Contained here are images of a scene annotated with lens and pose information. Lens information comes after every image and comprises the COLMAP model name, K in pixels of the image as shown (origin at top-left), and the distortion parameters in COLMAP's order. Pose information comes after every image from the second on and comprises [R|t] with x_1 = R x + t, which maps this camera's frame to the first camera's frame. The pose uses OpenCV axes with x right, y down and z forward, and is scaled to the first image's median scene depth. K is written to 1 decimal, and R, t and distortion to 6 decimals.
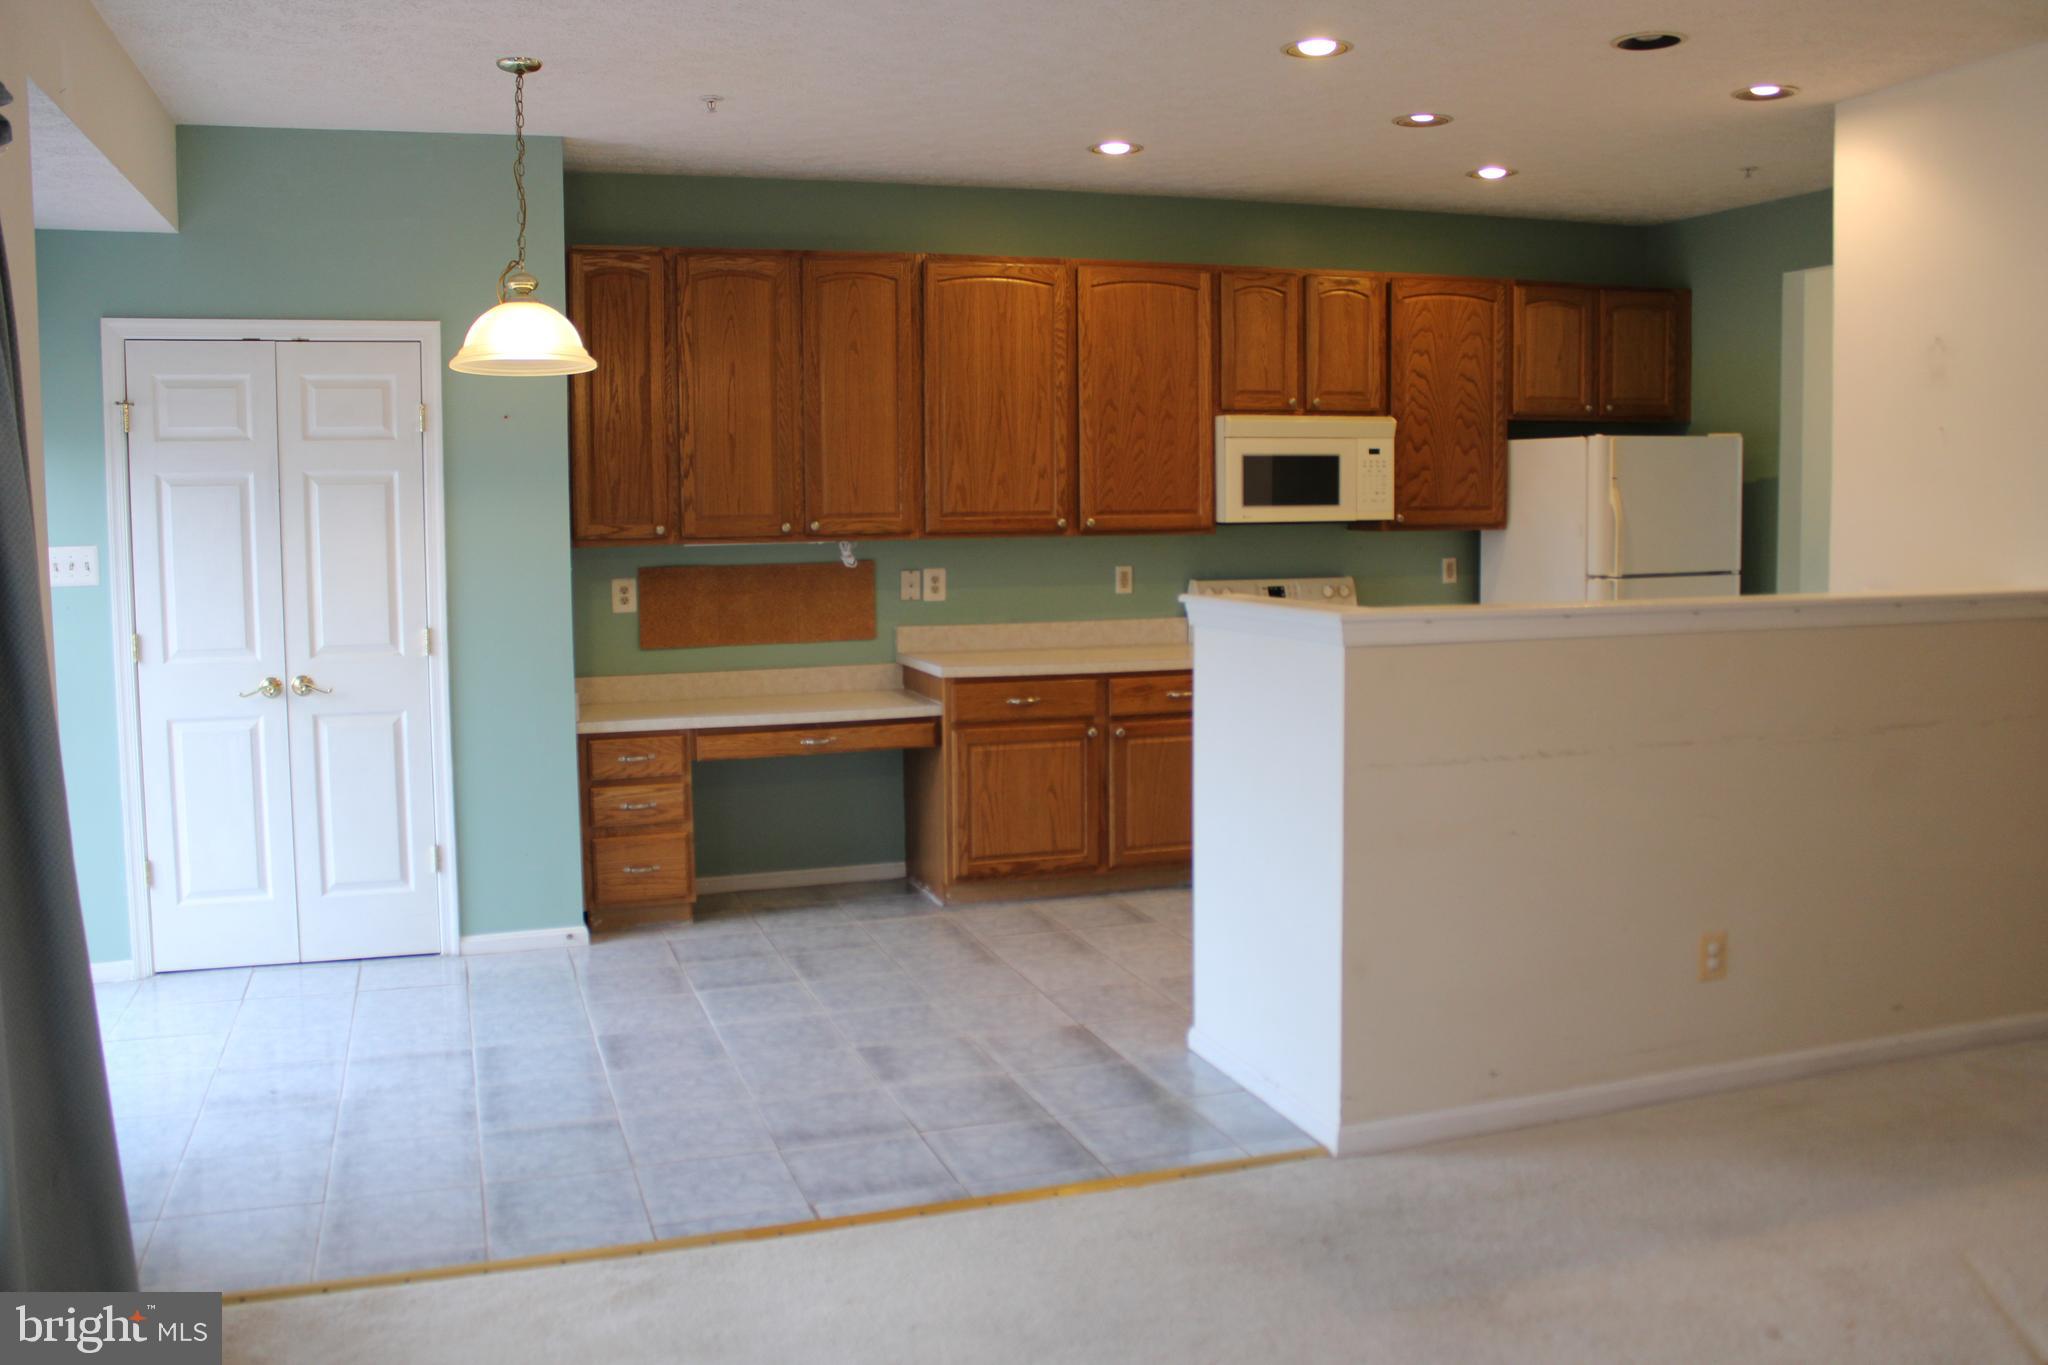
lens RADIAL K [[1740.2, 0, 993.6], [0, 1740.2, 634.1], [0, 0, 1]] dist [-0.164998, 0.161066]
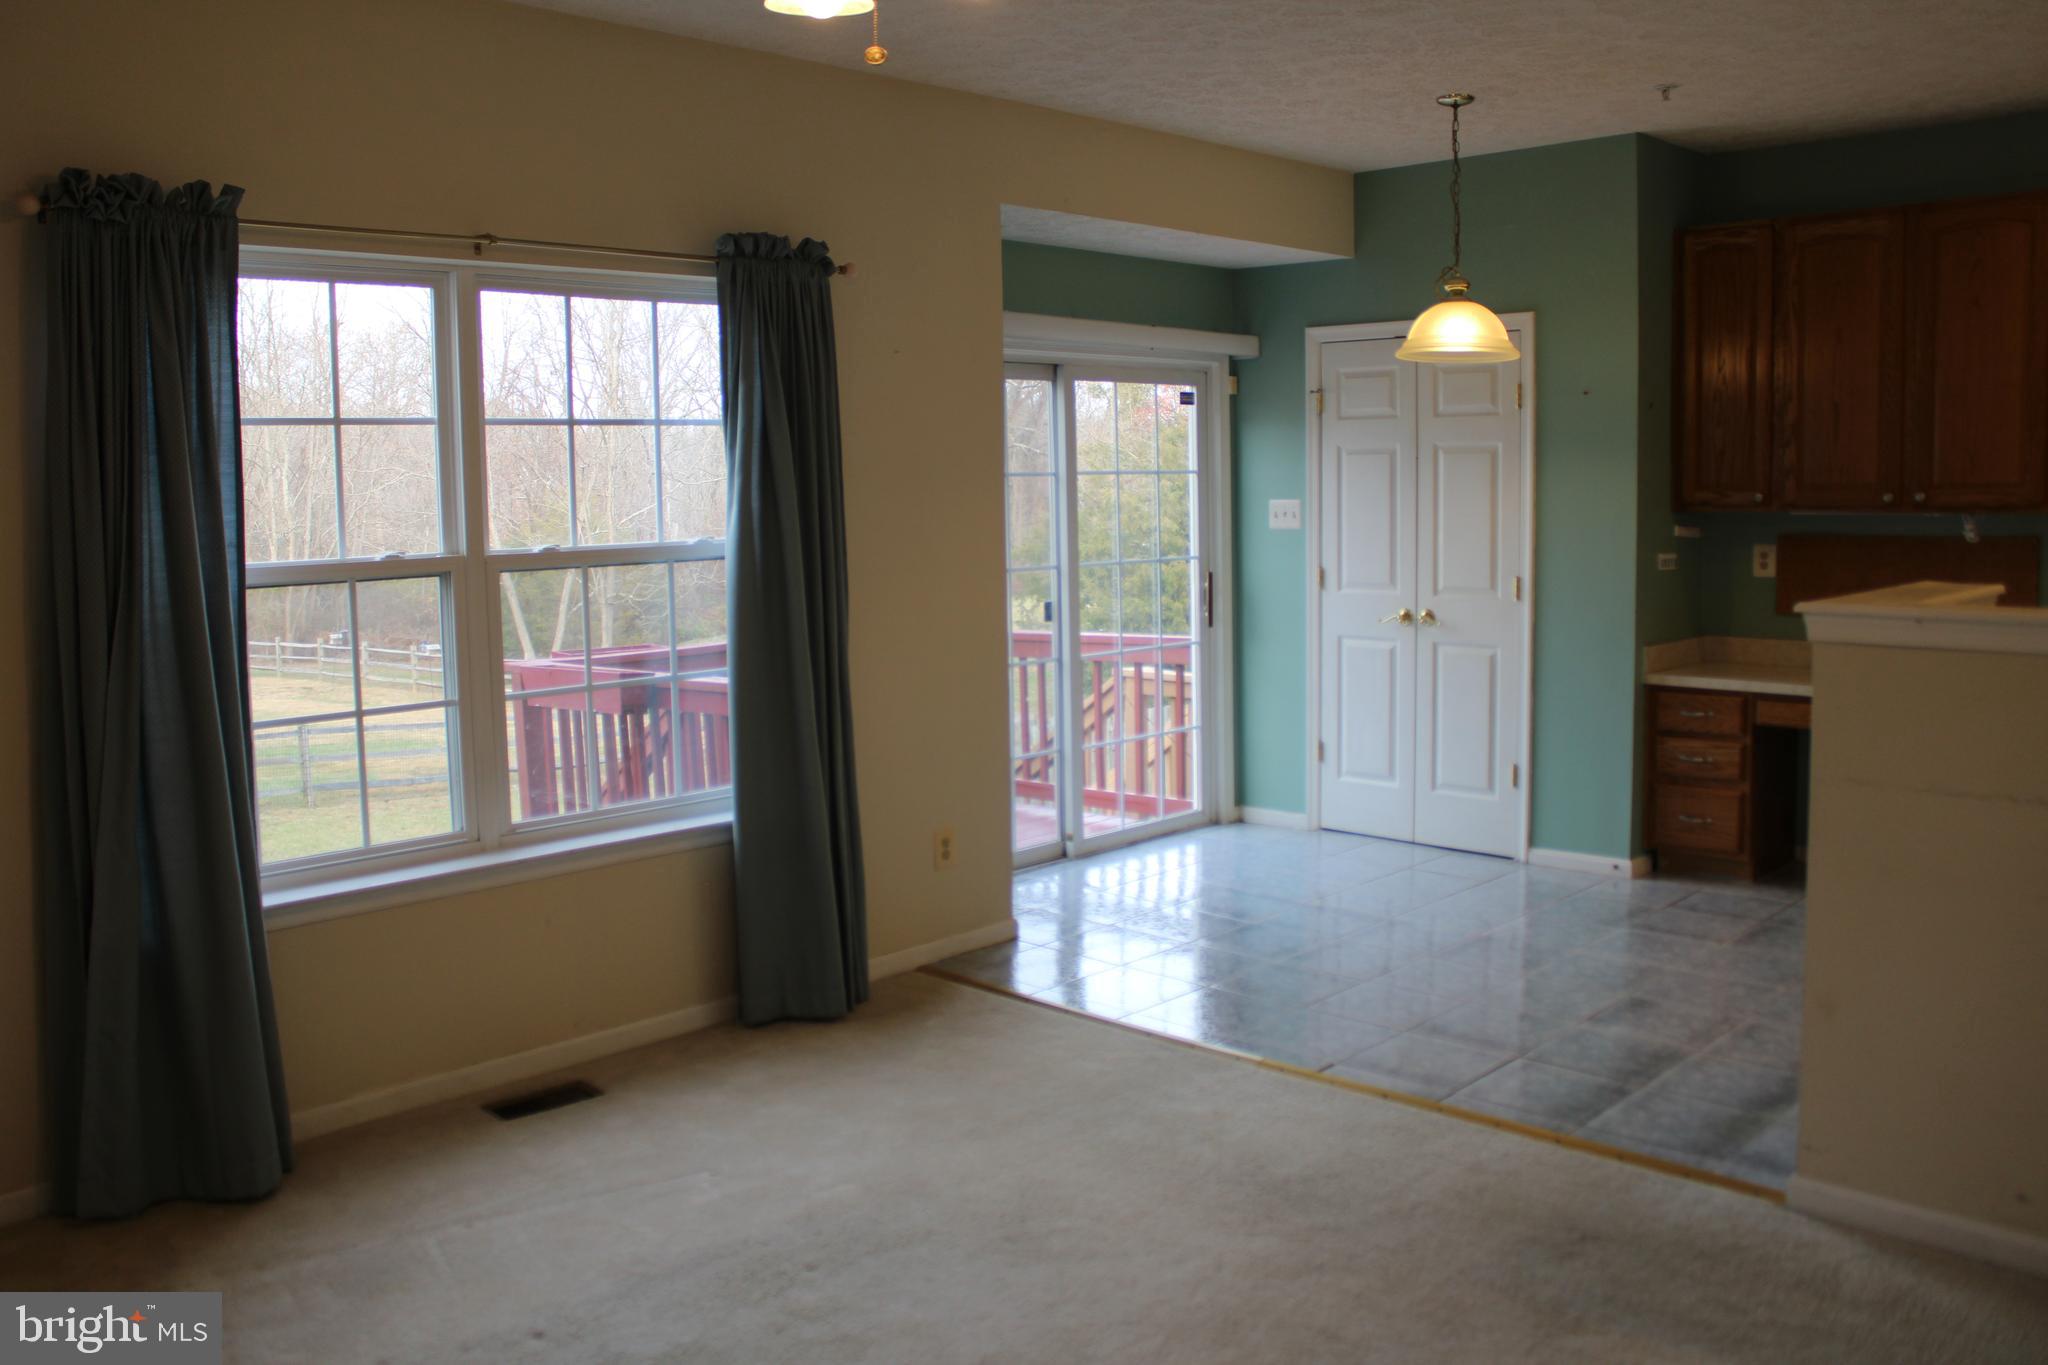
lens RADIAL K [[1740.2, 0, 993.6], [0, 1740.2, 634.1], [0, 0, 1]] dist [-0.164998, 0.161066]
pose [[0.453858, 0.084637, -0.887045, 0.543610], [-0.058683, 0.996157, 0.065023, -0.019803], [0.889140, 0.022543, 0.457080, 0.152529]]
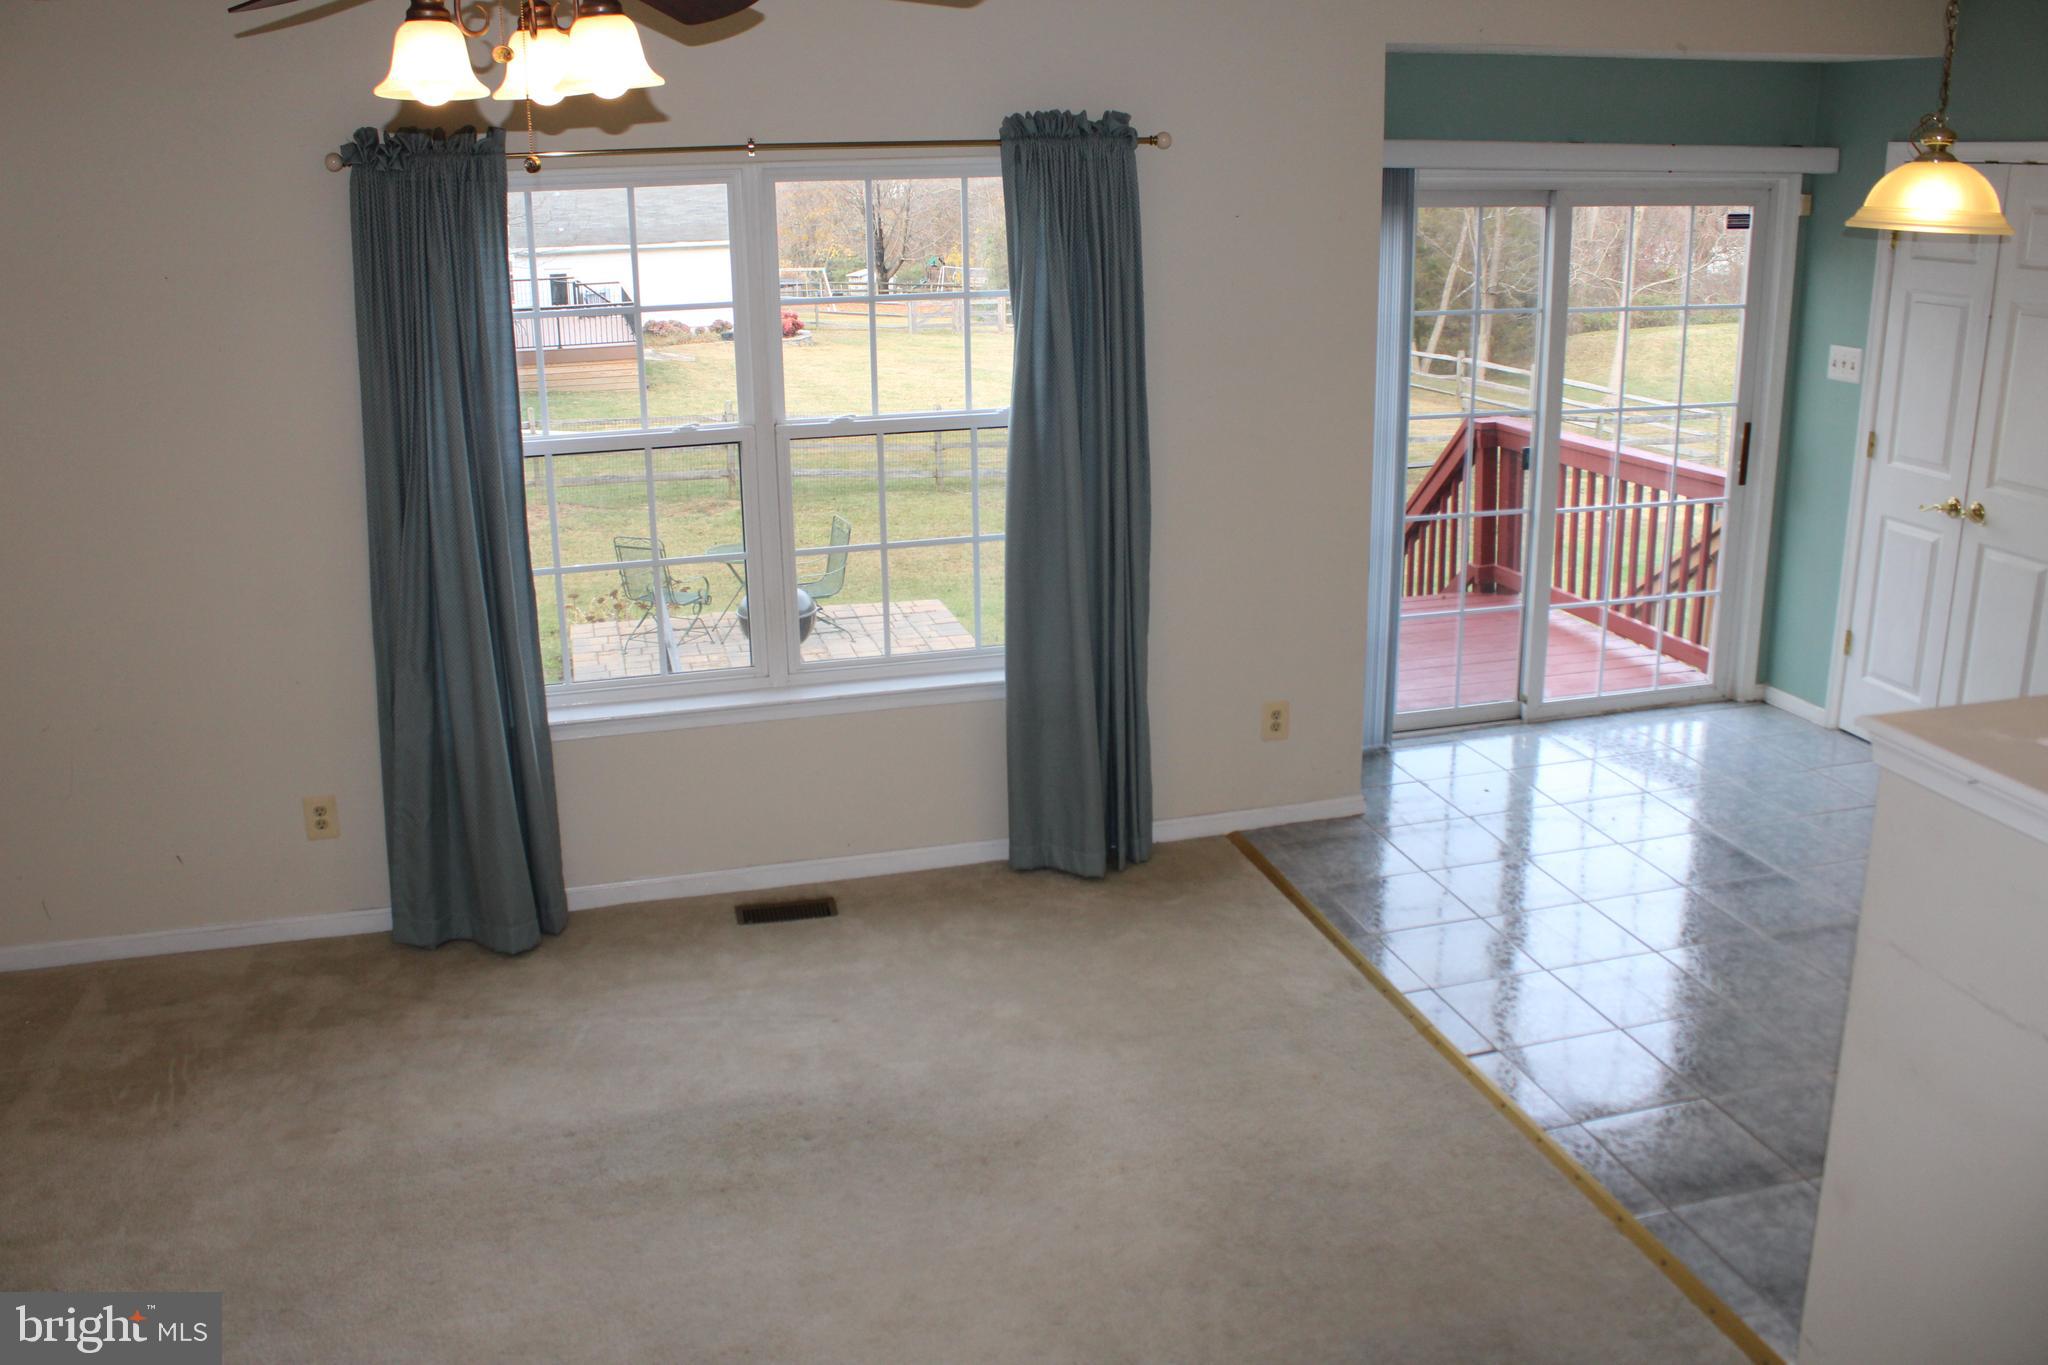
lens RADIAL K [[1740.2, 0, 993.6], [0, 1740.2, 634.1], [0, 0, 1]] dist [-0.164998, 0.161066]
pose [[-0.076258, 0.283289, -0.955998, 0.596702], [-0.058531, 0.955865, 0.287918, -0.149855], [0.995369, 0.077912, -0.056311, 0.472393]]
